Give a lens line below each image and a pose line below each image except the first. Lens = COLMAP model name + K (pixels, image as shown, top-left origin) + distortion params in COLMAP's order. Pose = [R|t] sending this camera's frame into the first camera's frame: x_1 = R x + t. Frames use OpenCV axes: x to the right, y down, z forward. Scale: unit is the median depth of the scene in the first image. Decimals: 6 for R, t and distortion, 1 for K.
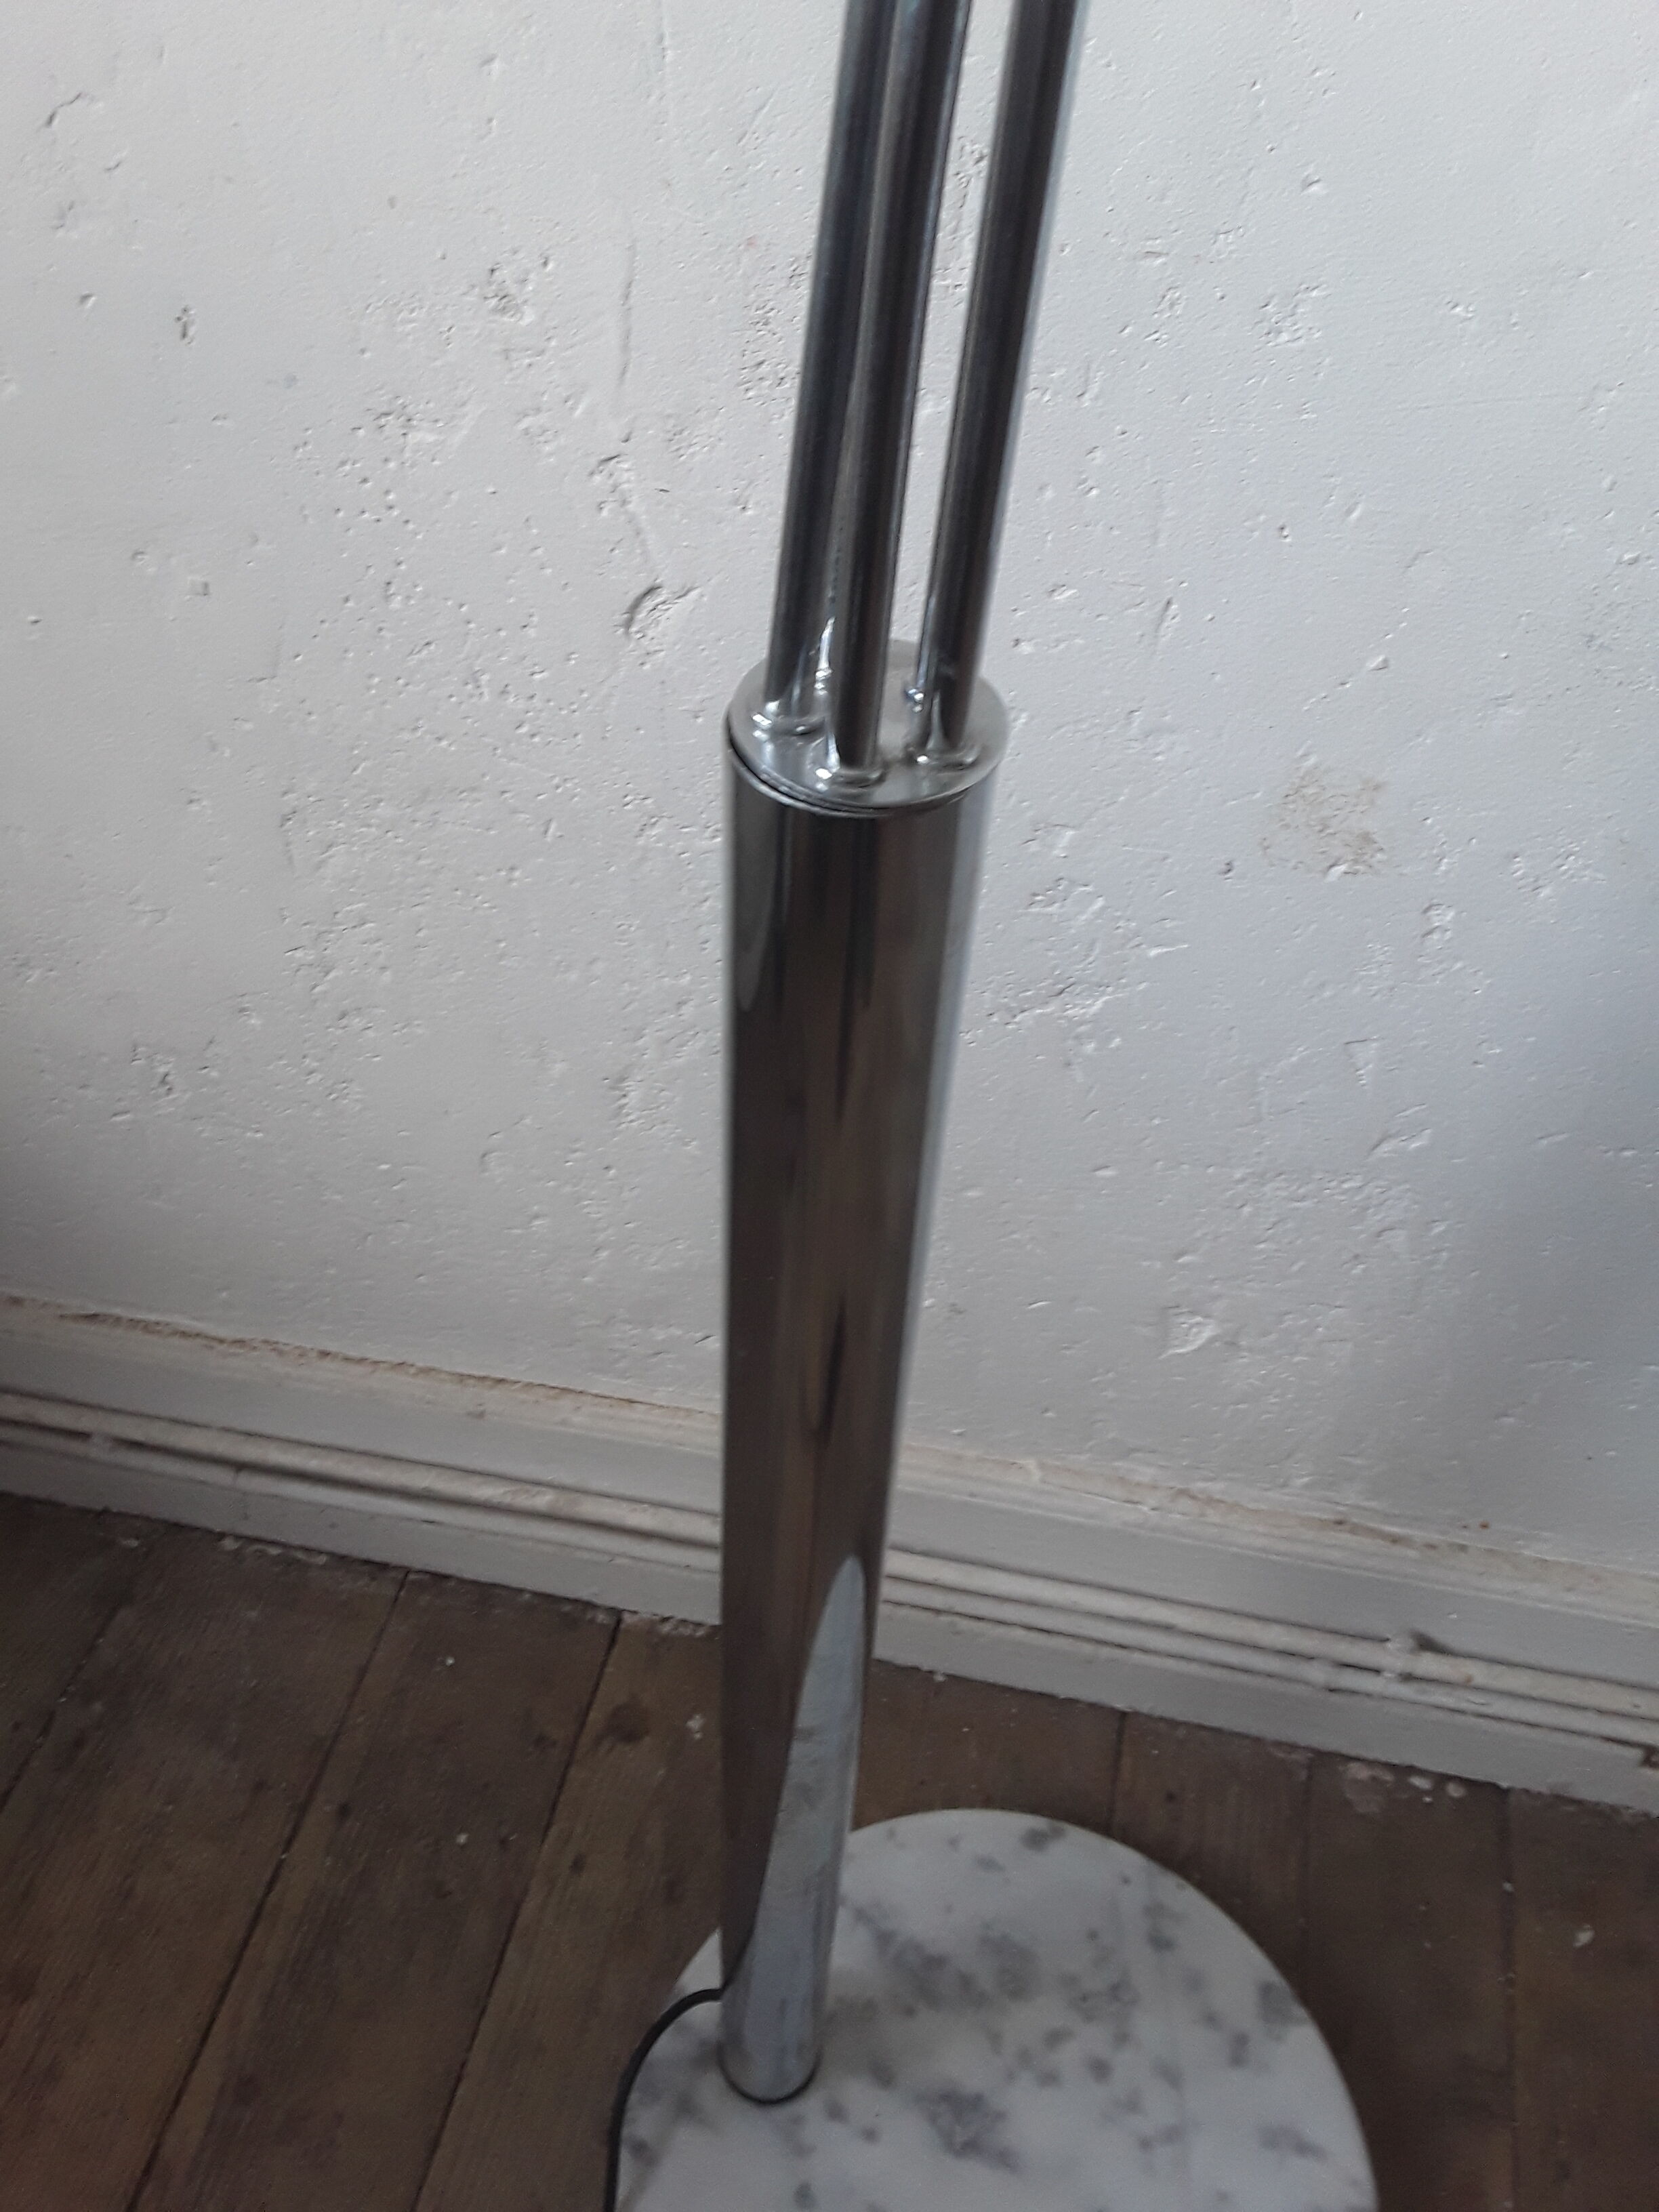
lens RADIAL K [[1777.5, 0, 846.4], [0, 1777.5, 1091.9], [0, 0, 1]] dist [0.085345, -0.121832]
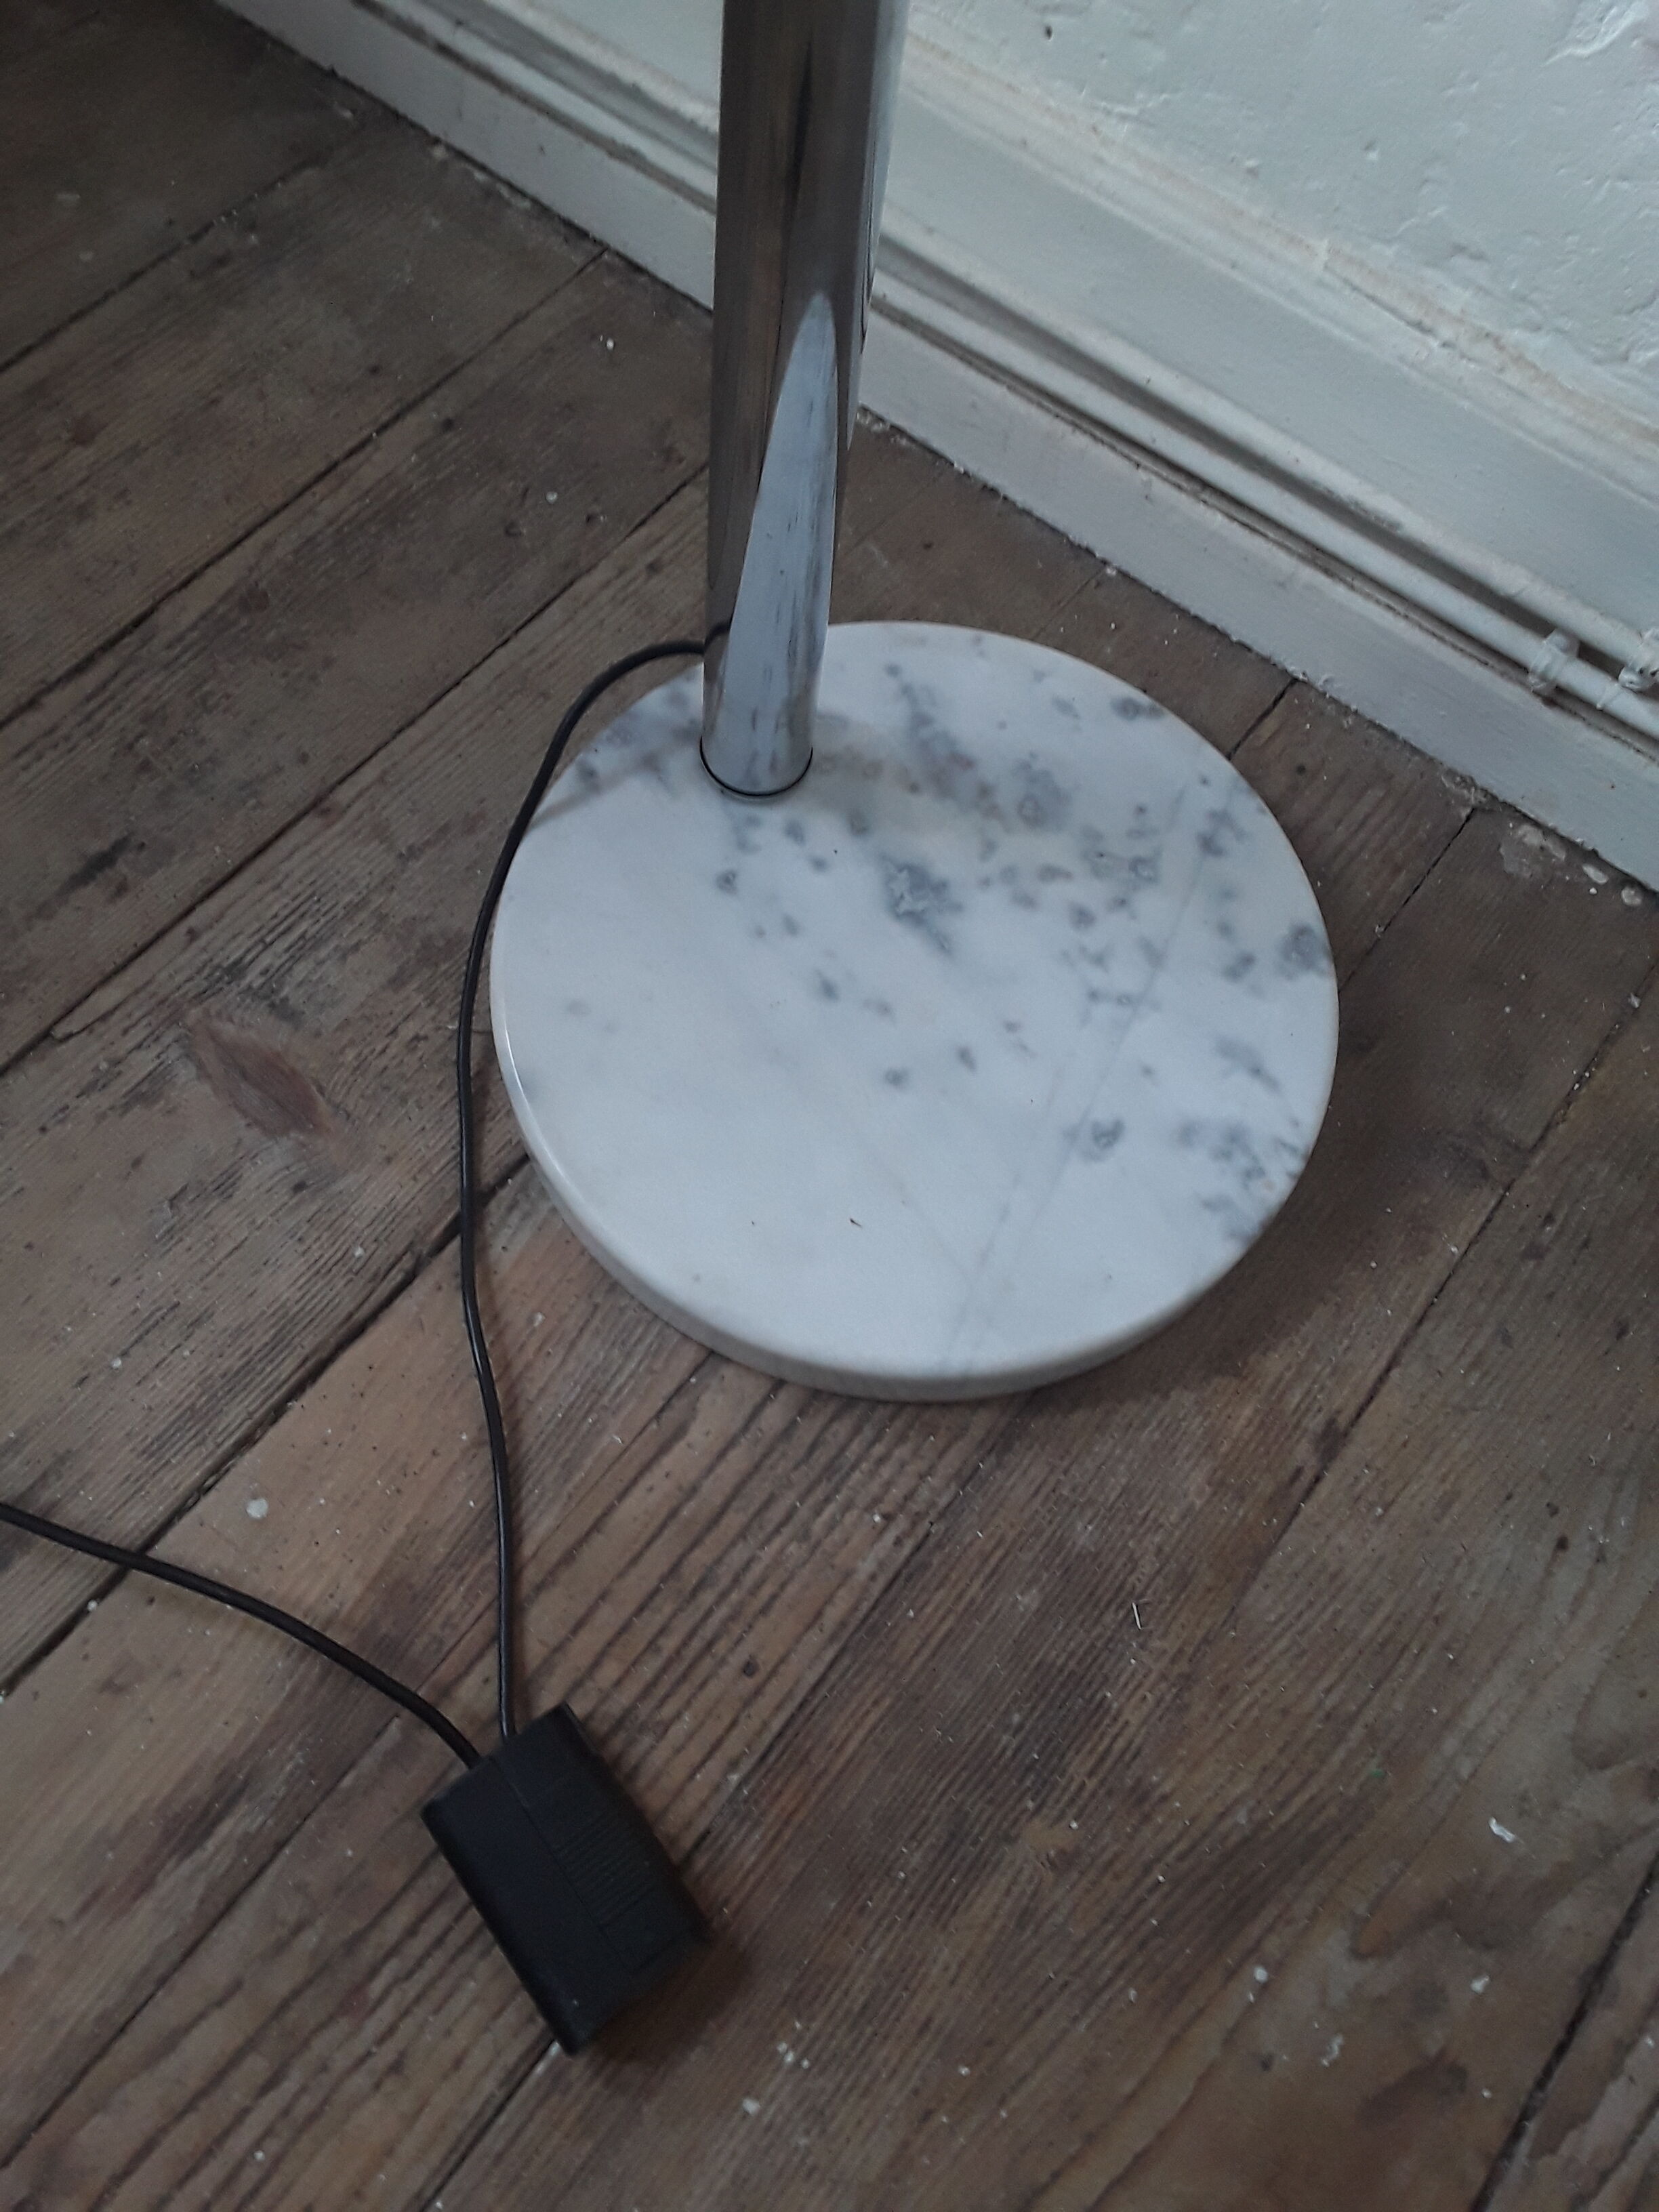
lens RADIAL K [[1777.5, 0, 845.3], [0, 1777.5, 1088.4], [0, 0, 1]] dist [0.085345, -0.121832]
pose [[0.899057, 0.415655, -0.137578, 0.178025], [-0.351984, 0.873044, 0.337493, 0.337913], [0.260393, -0.255000, 0.931220, 0.129953]]
